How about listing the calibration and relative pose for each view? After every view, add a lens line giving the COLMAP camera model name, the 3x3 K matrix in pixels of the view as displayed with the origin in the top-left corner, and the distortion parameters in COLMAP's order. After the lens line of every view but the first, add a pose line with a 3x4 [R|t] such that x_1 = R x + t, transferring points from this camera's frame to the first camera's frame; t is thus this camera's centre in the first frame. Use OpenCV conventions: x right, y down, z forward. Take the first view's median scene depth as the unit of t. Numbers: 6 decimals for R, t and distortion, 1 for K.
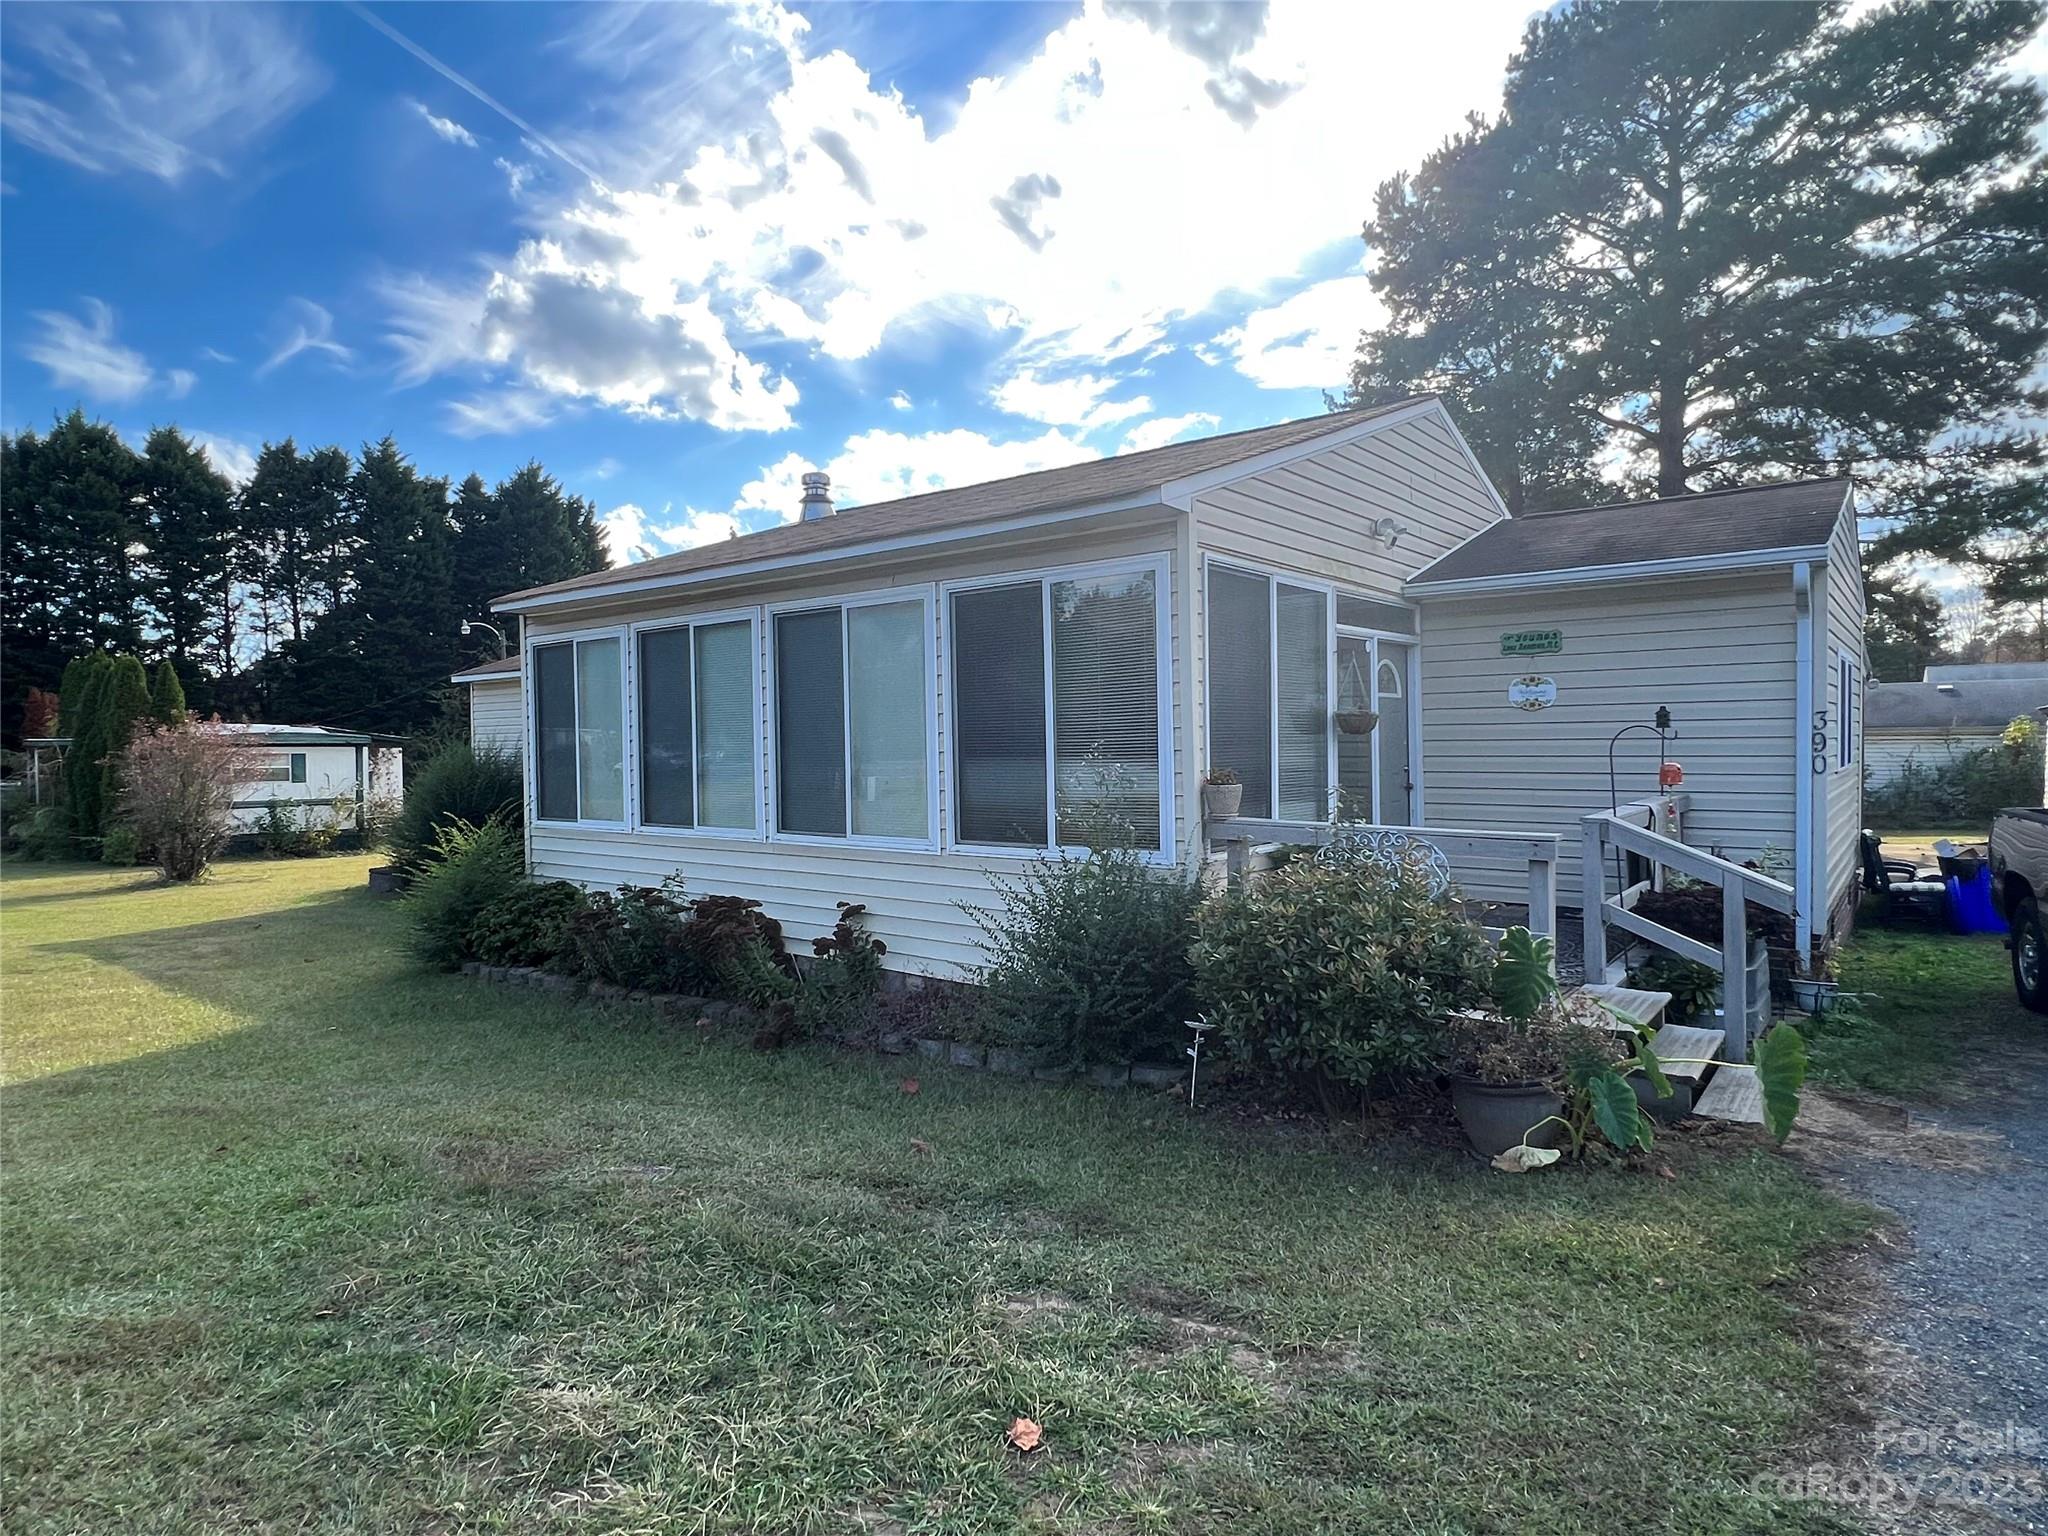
lens RADIAL K [[1142.8, 0, 1008.7], [0, 1142.8, 763.5], [0, 0, 1]] dist [-0.017189, -0.003483]
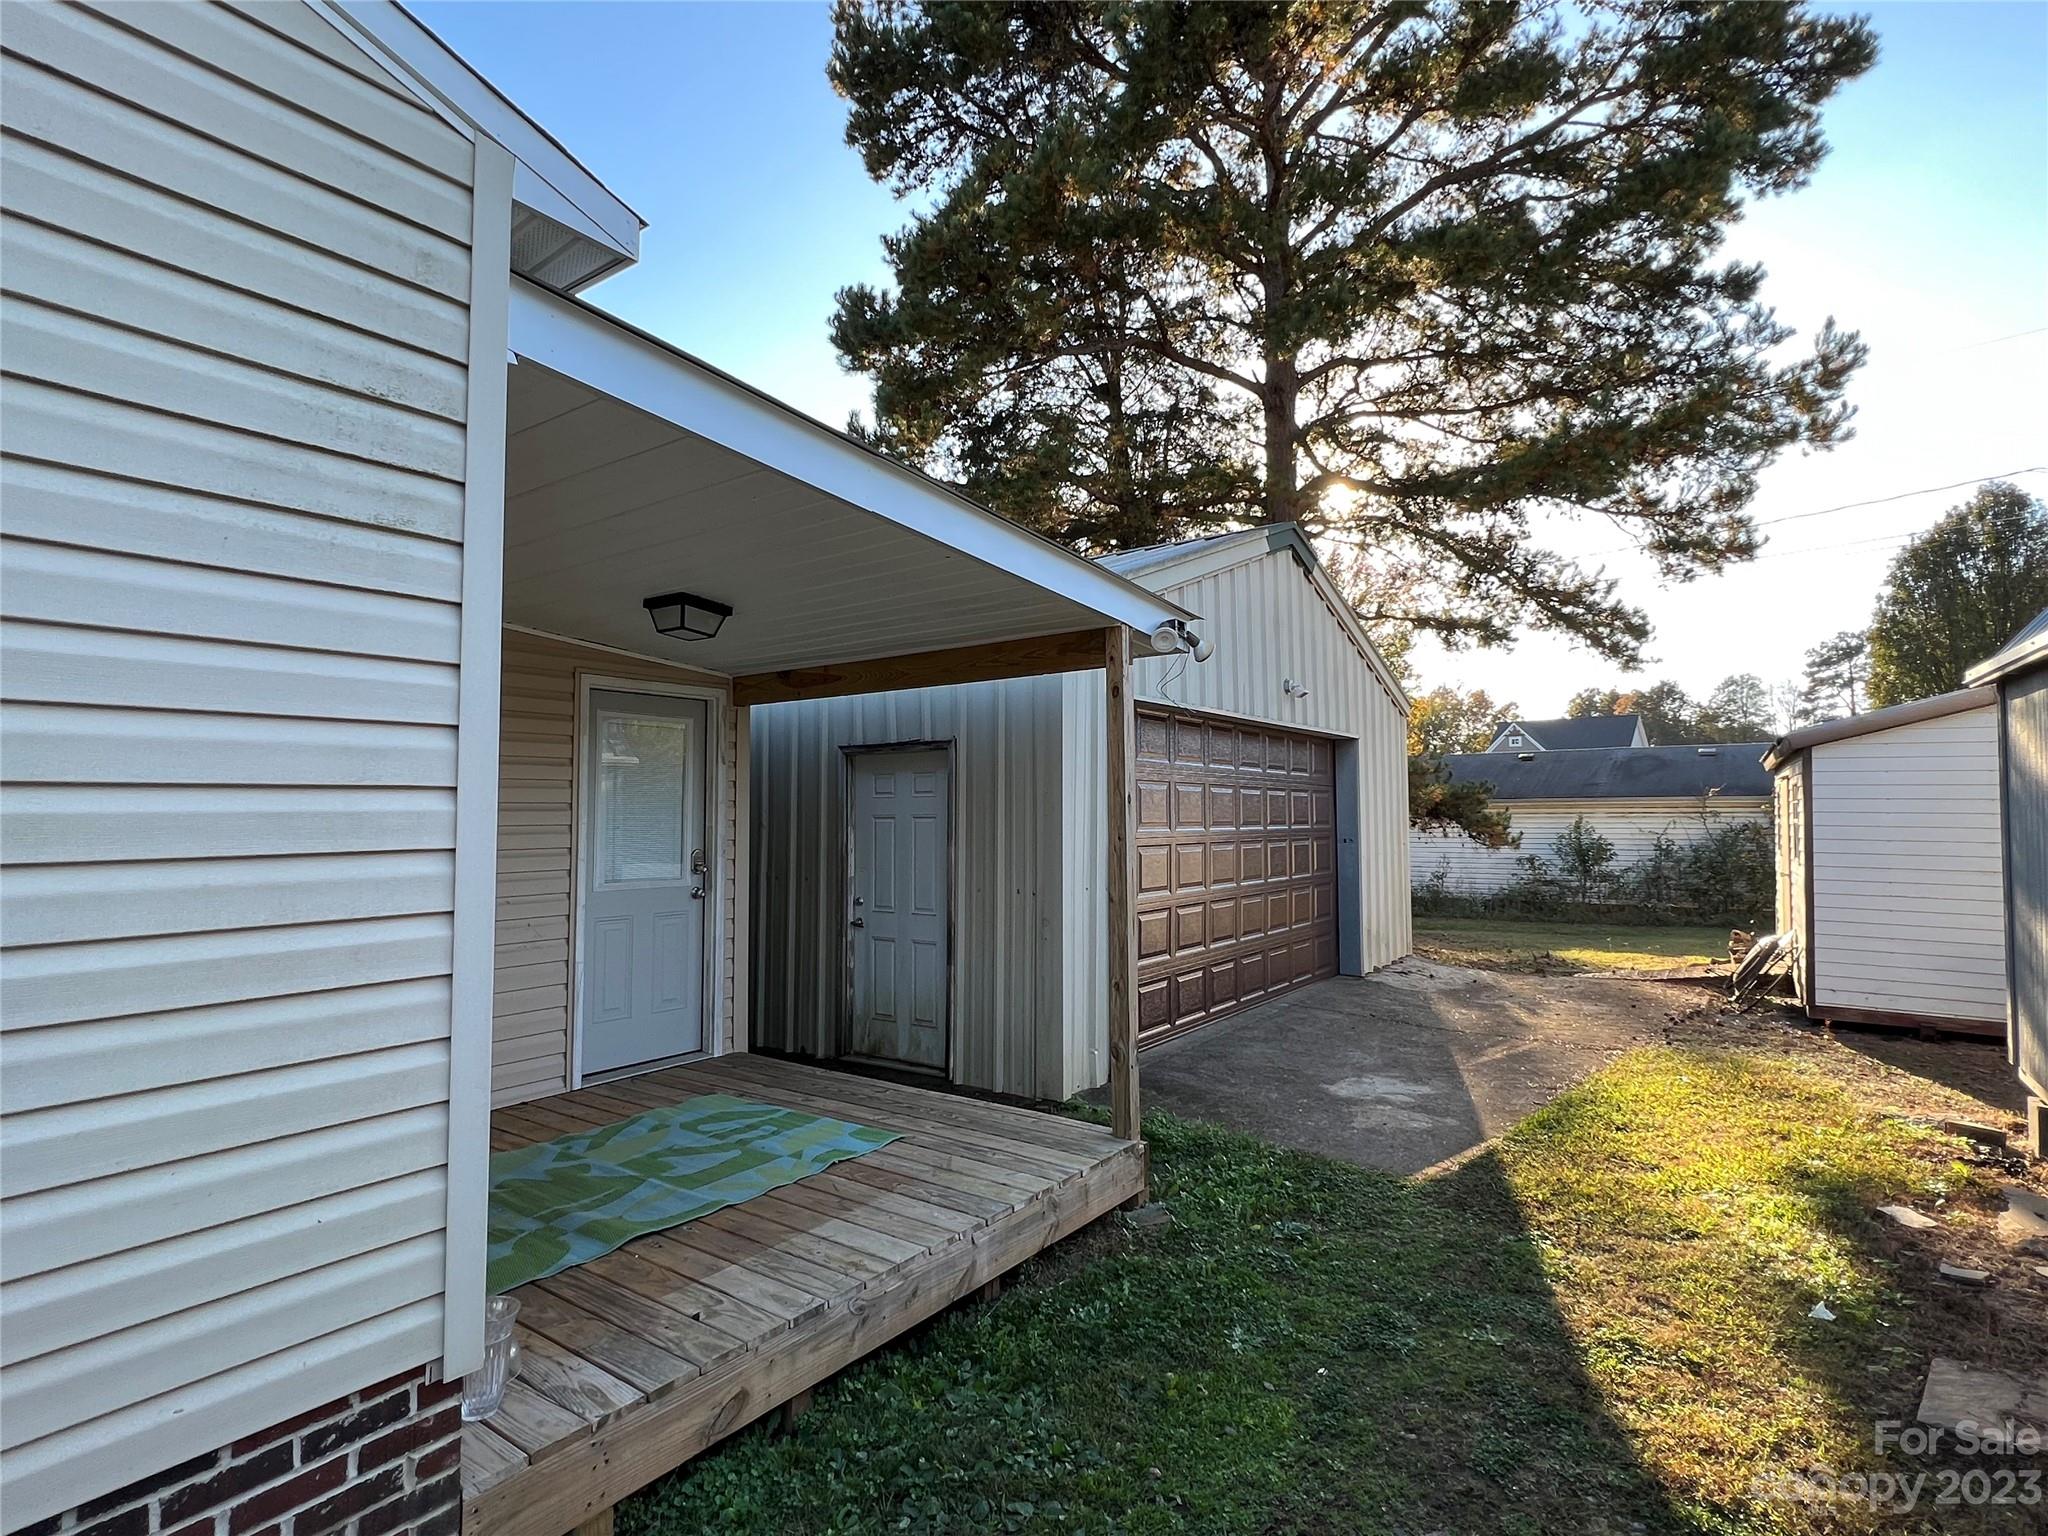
lens RADIAL K [[1045.1, 0, 1026.0], [0, 1045.1, 765.3], [0, 0, 1]] dist [-0.005844, 0.001277]
pose [[0.997883, 0.014528, 0.063388, 0.636406], [-0.010499, 0.997931, -0.063427, -0.005390], [-0.064179, 0.062628, 0.995971, 0.603302]]
